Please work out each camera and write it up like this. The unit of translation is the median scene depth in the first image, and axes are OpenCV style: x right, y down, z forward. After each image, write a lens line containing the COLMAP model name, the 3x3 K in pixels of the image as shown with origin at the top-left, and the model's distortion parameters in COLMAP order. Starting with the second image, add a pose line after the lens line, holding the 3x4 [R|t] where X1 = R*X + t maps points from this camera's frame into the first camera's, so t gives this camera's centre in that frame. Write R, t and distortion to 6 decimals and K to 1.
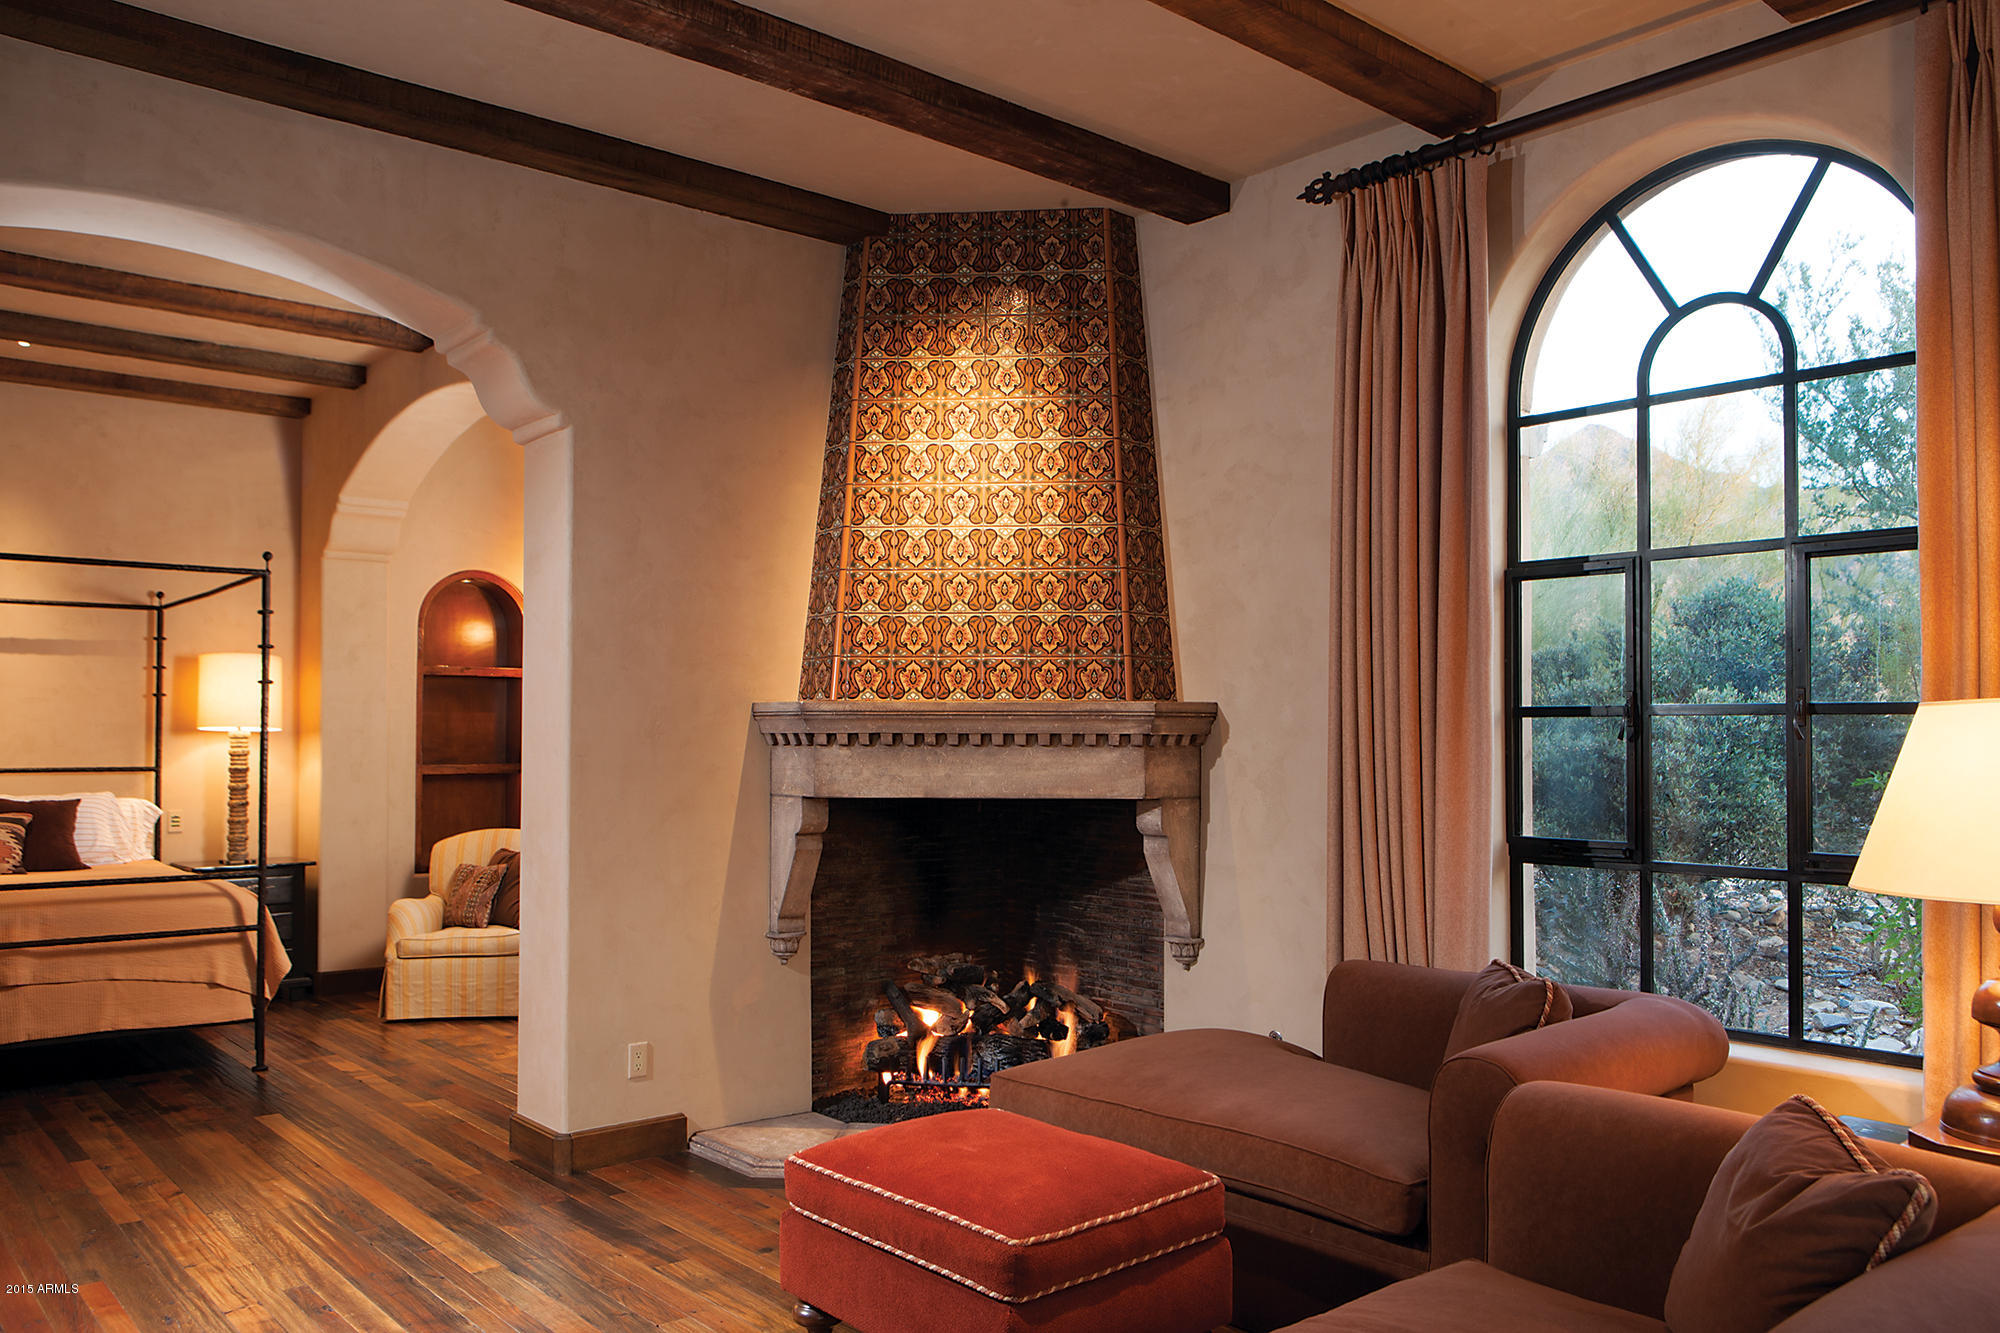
lens RADIAL K [[1550.0, 0, 1000.0], [0, 1550.0, 666.5], [0, 0, 1]] dist [-0.001047, -0.000392]
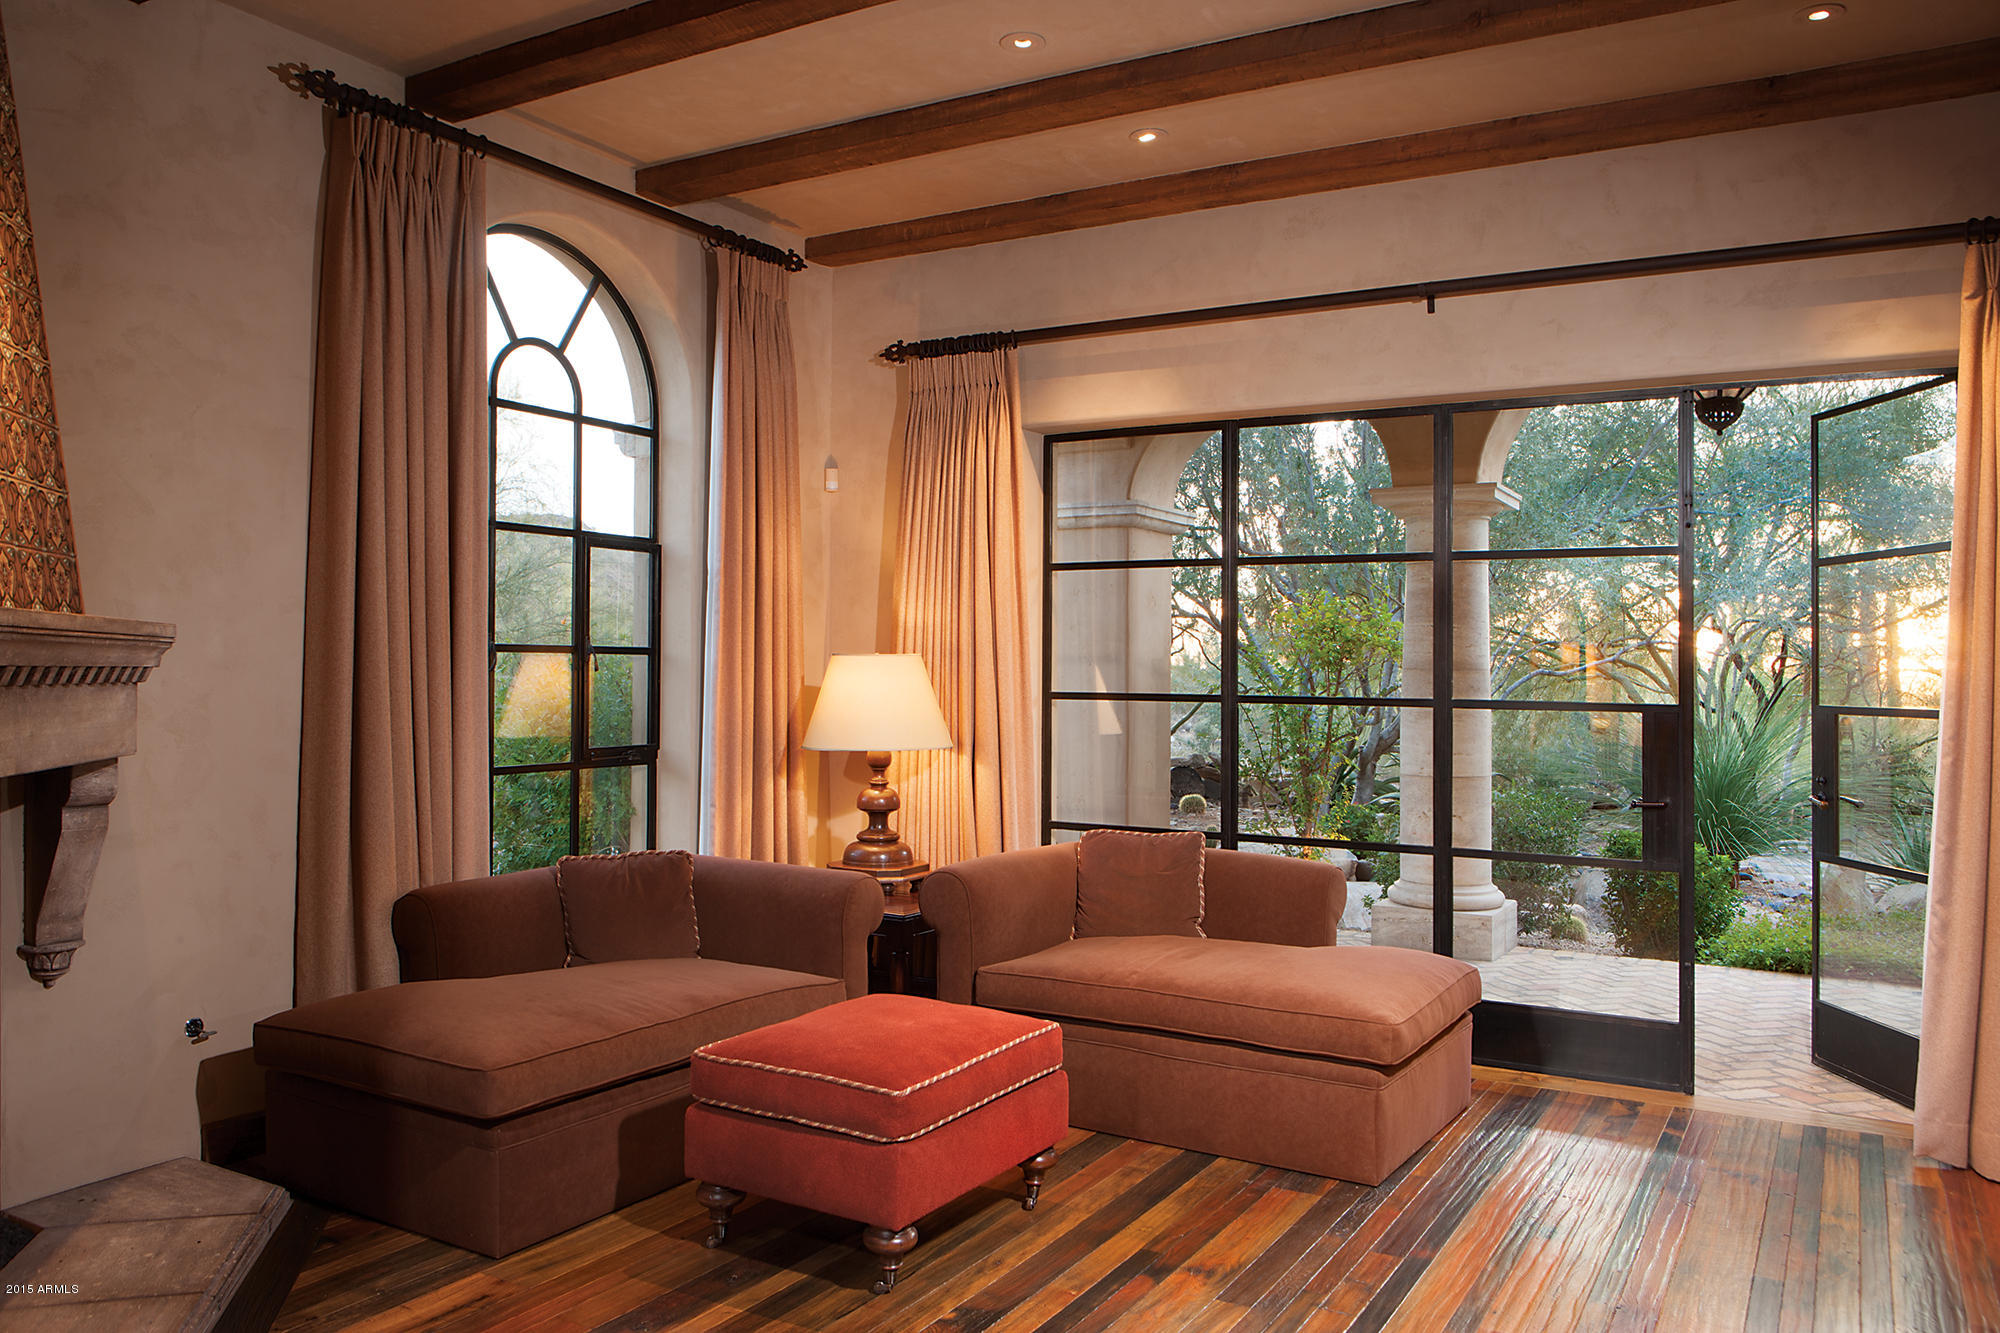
lens RADIAL K [[1451.2, 0, 1000.0], [0, 1451.2, 666.5], [0, 0, 1]] dist [-0.000325, -0.000473]
pose [[-0.306112, -0.008777, 0.951955, -0.883783], [-0.033328, 0.999443, -0.001502, 0.031531], [-0.951412, -0.032187, -0.306234, 1.030322]]
